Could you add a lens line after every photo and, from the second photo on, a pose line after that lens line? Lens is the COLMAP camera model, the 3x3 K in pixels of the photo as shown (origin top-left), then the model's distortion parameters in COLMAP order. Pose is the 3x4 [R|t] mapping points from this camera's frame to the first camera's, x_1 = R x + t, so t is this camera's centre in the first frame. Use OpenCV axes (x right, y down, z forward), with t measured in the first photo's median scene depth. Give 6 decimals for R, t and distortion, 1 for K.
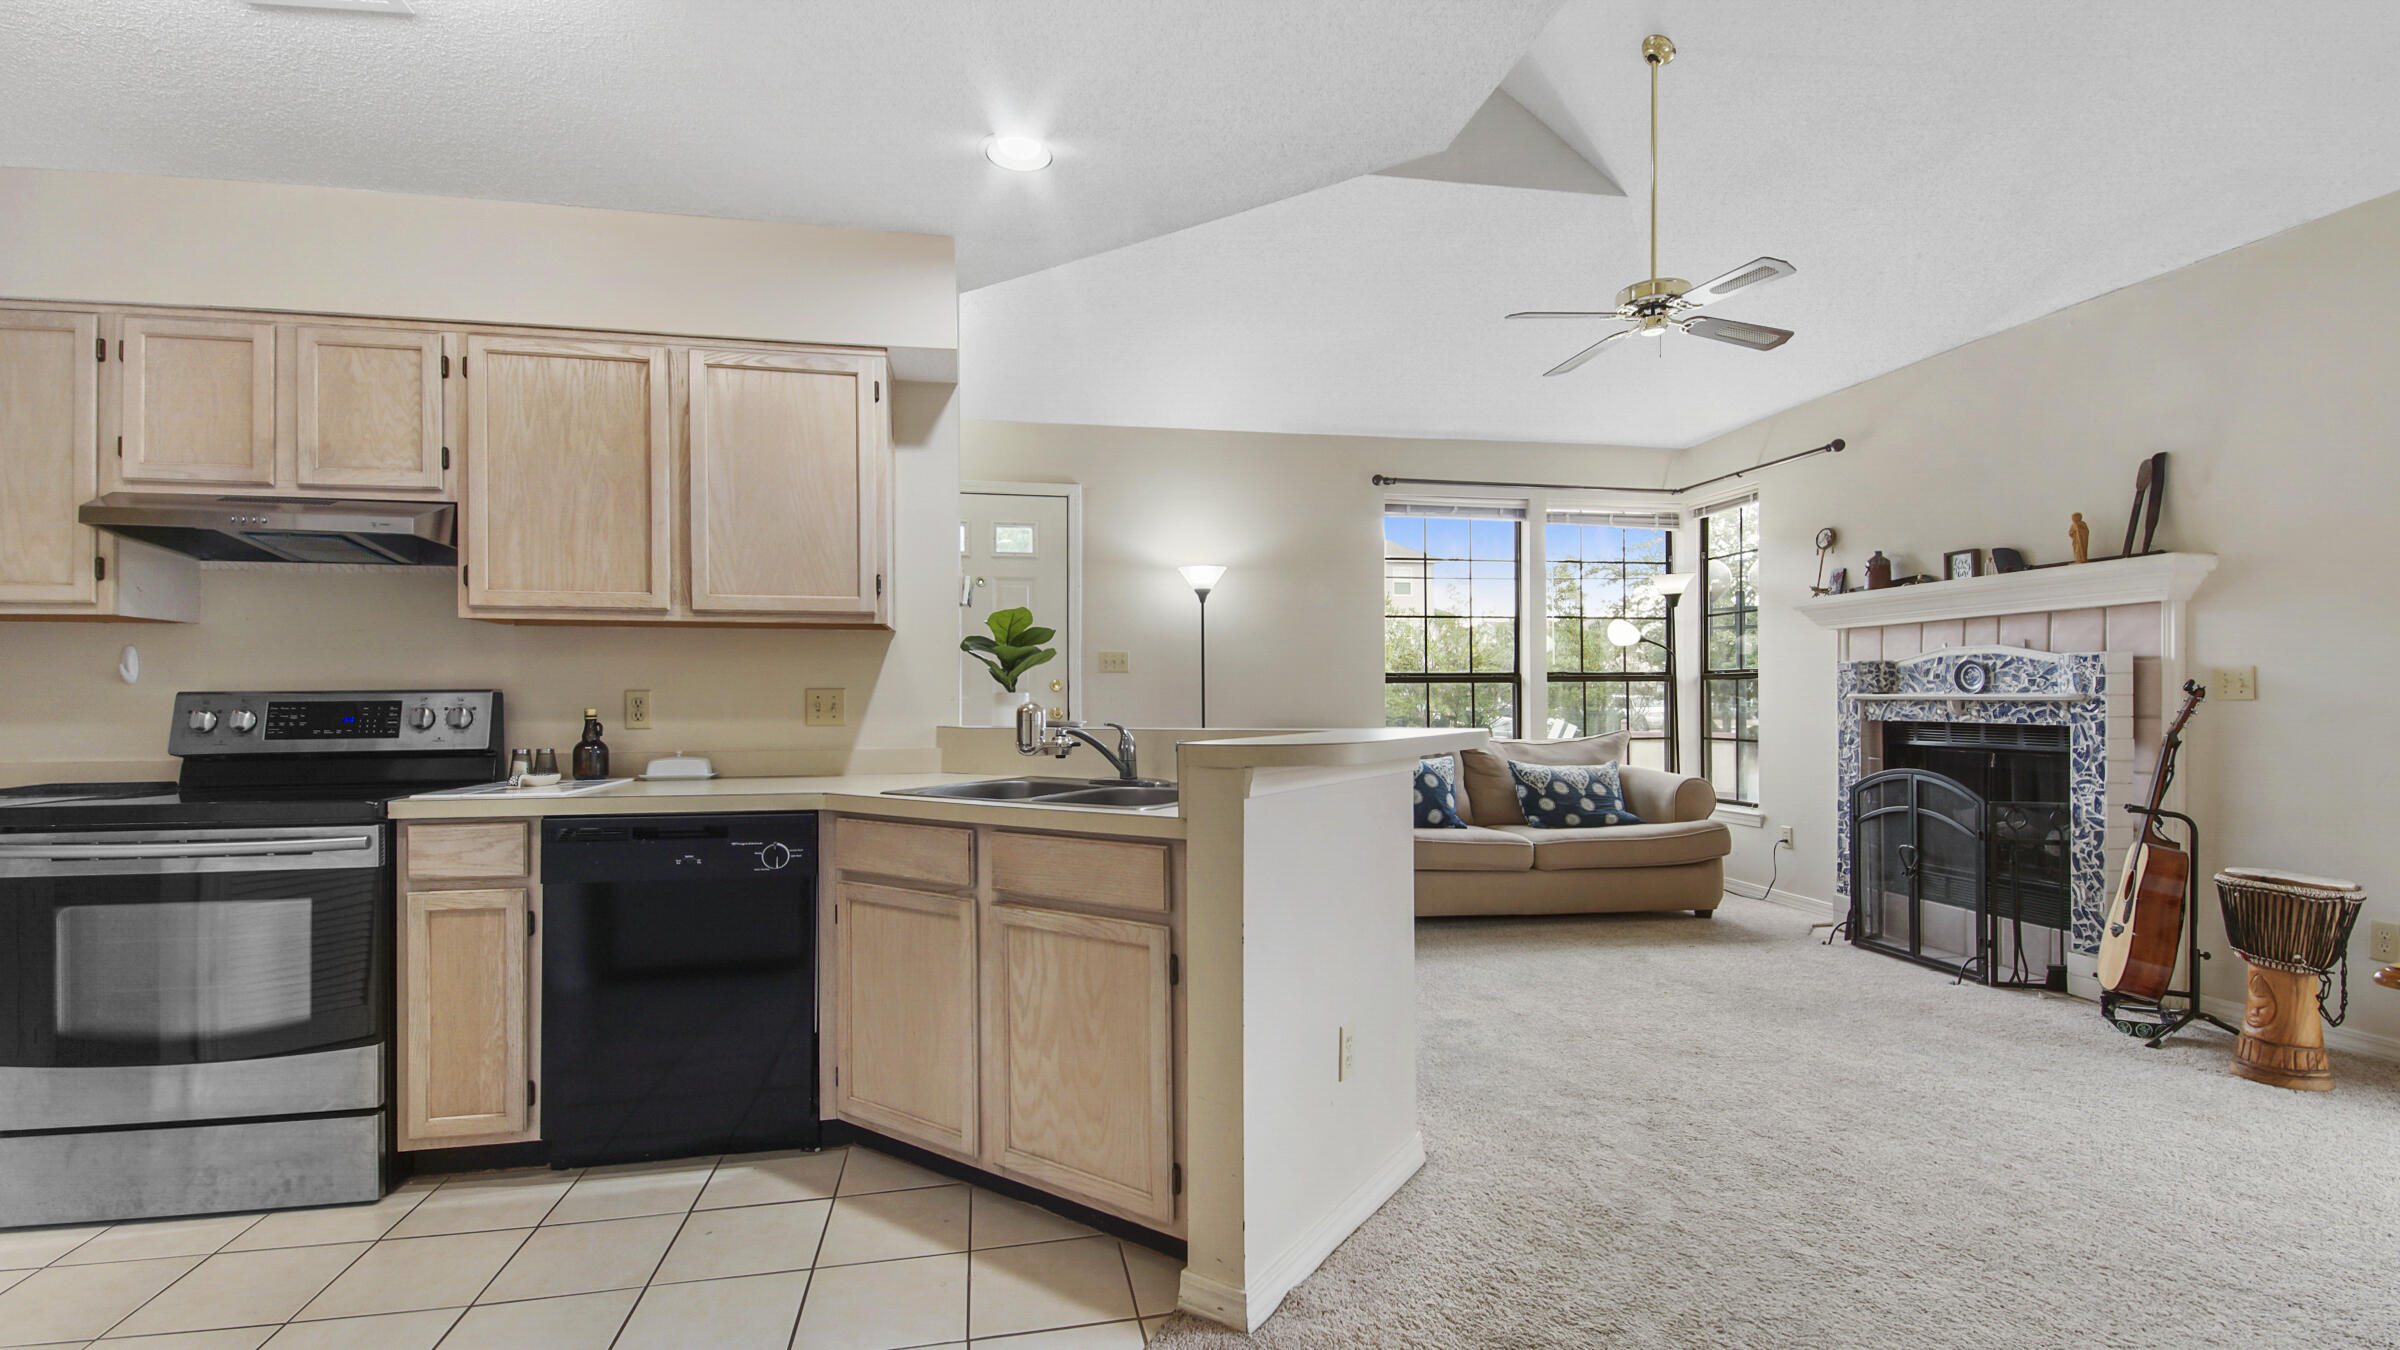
lens RADIAL K [[1047.3, 0, 1188.2], [0, 1047.3, 695.6], [0, 0, 1]] dist [0.040015, -0.021982]
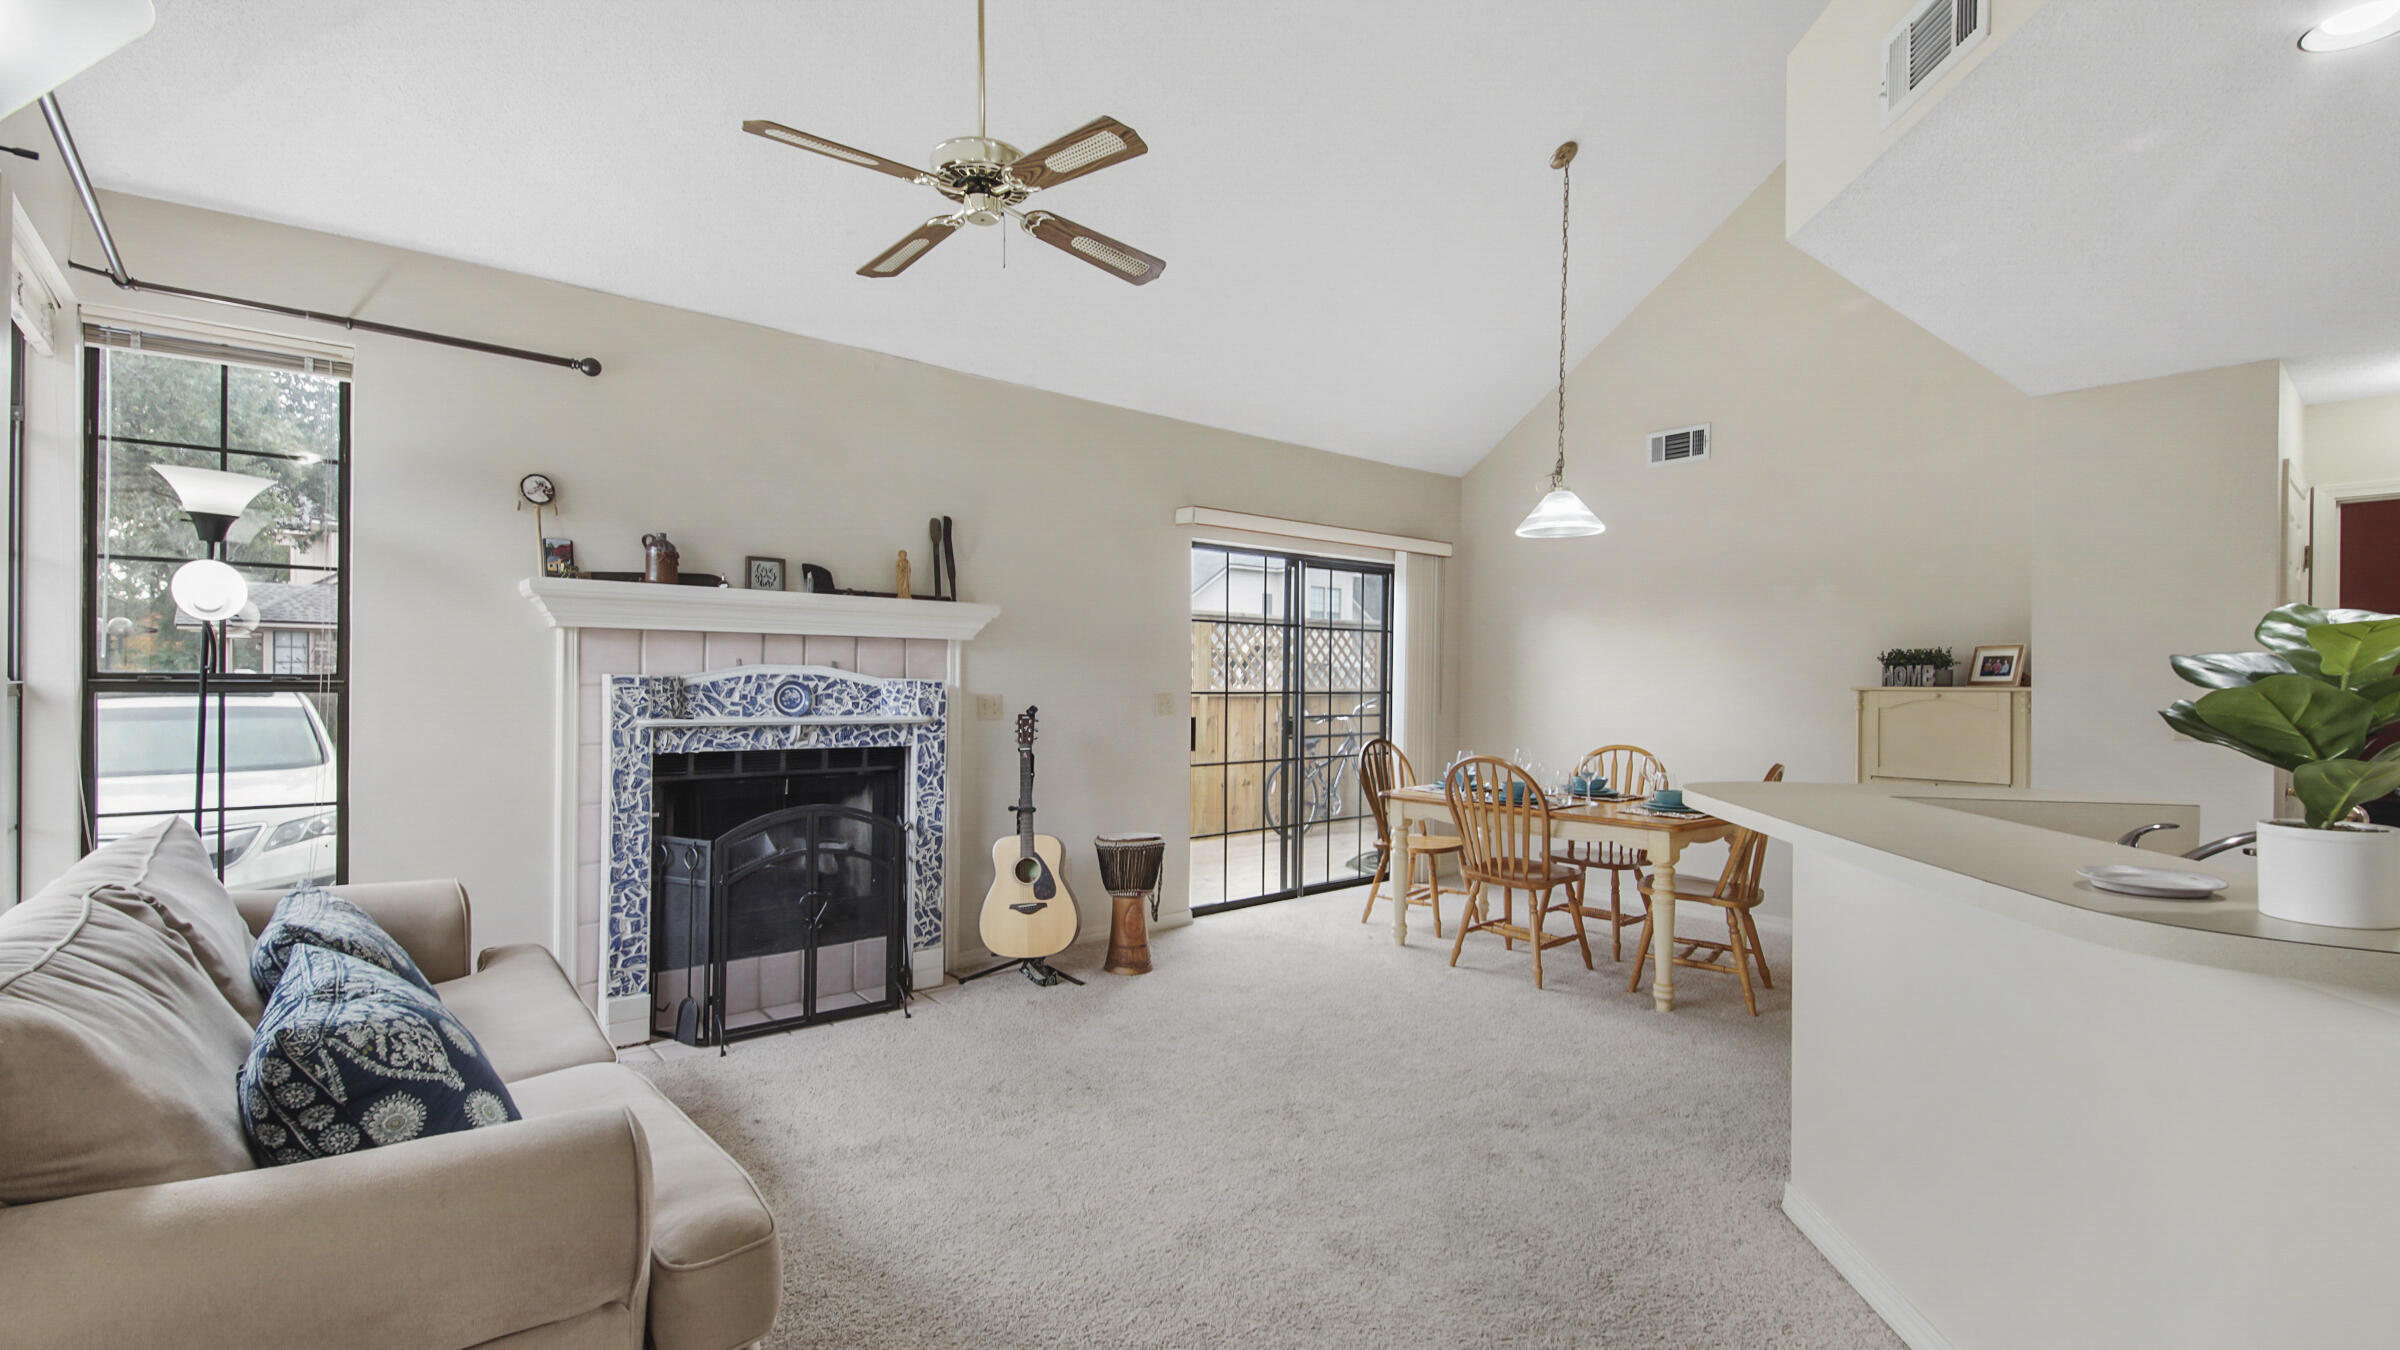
lens RADIAL K [[1035.7, 0, 1189.6], [0, 1035.7, 678.9], [0, 0, 1]] dist [0.035803, -0.021536]
pose [[-0.484242, -0.000907, 0.874934, -0.281451], [-0.011537, 0.999919, -0.005349, -0.043526], [-0.874858, -0.012684, -0.484213, 1.449986]]
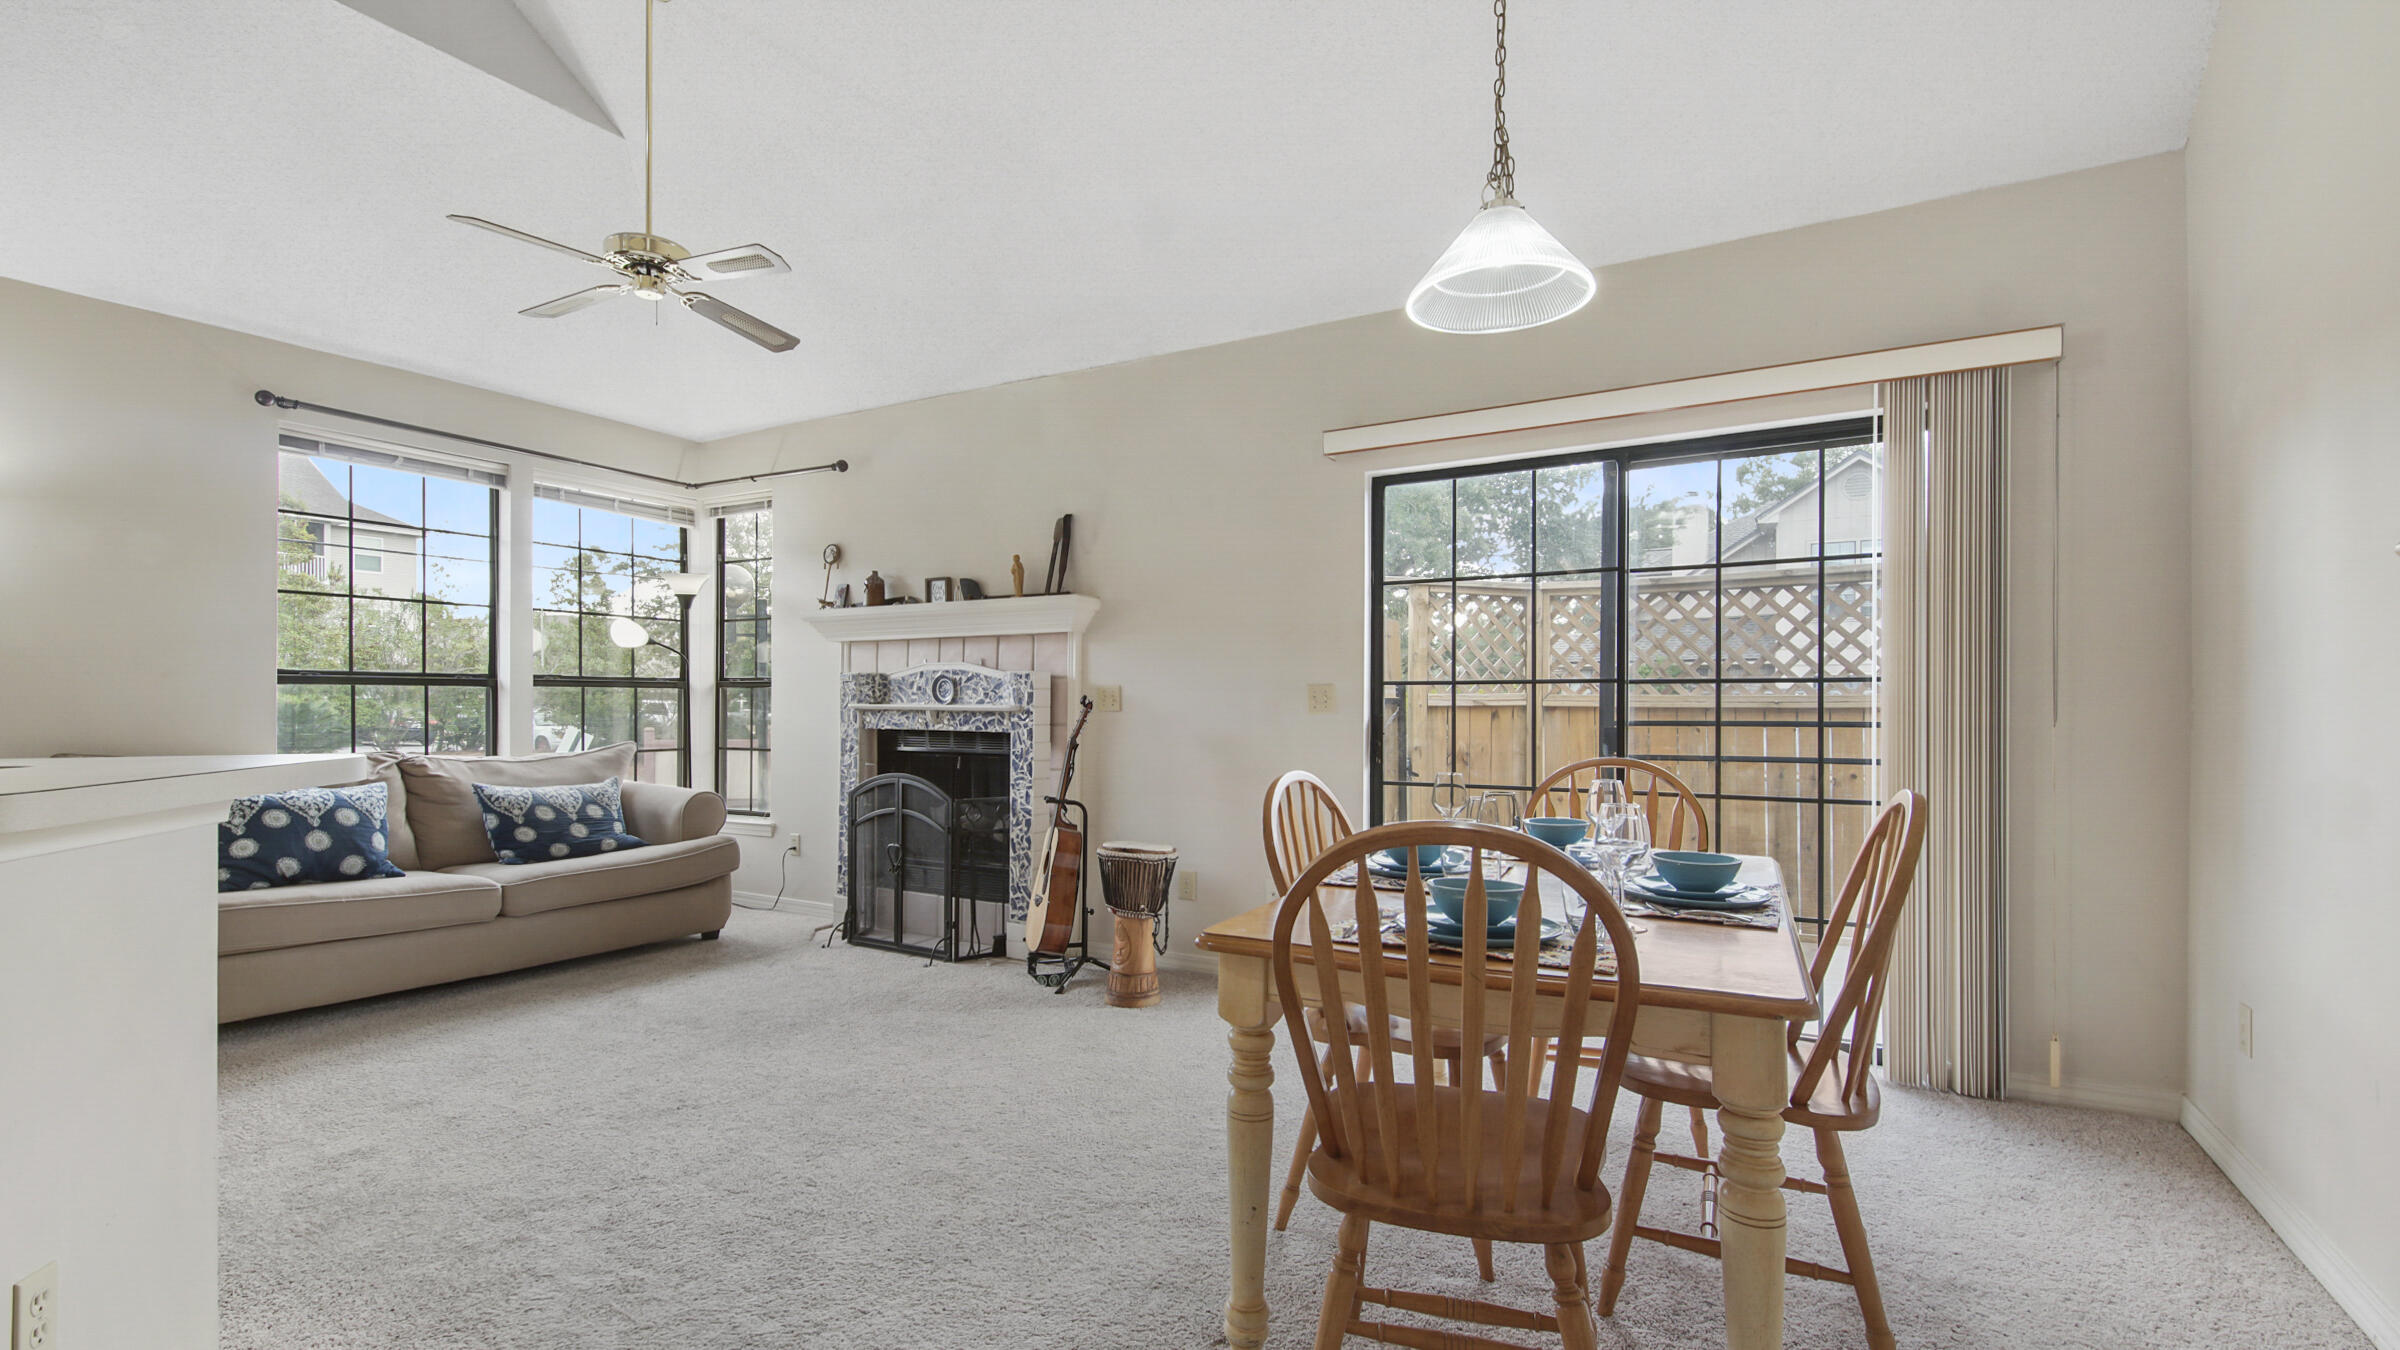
lens RADIAL K [[1045.5, 0, 1194.8], [0, 1045.5, 704.7], [0, 0, 1]] dist [0.032027, -0.022963]
pose [[0.652165, 0.006012, 0.758054, 0.082776], [-0.008157, 0.999966, -0.000913, -0.003549], [-0.758034, -0.005588, 0.652192, 0.089141]]
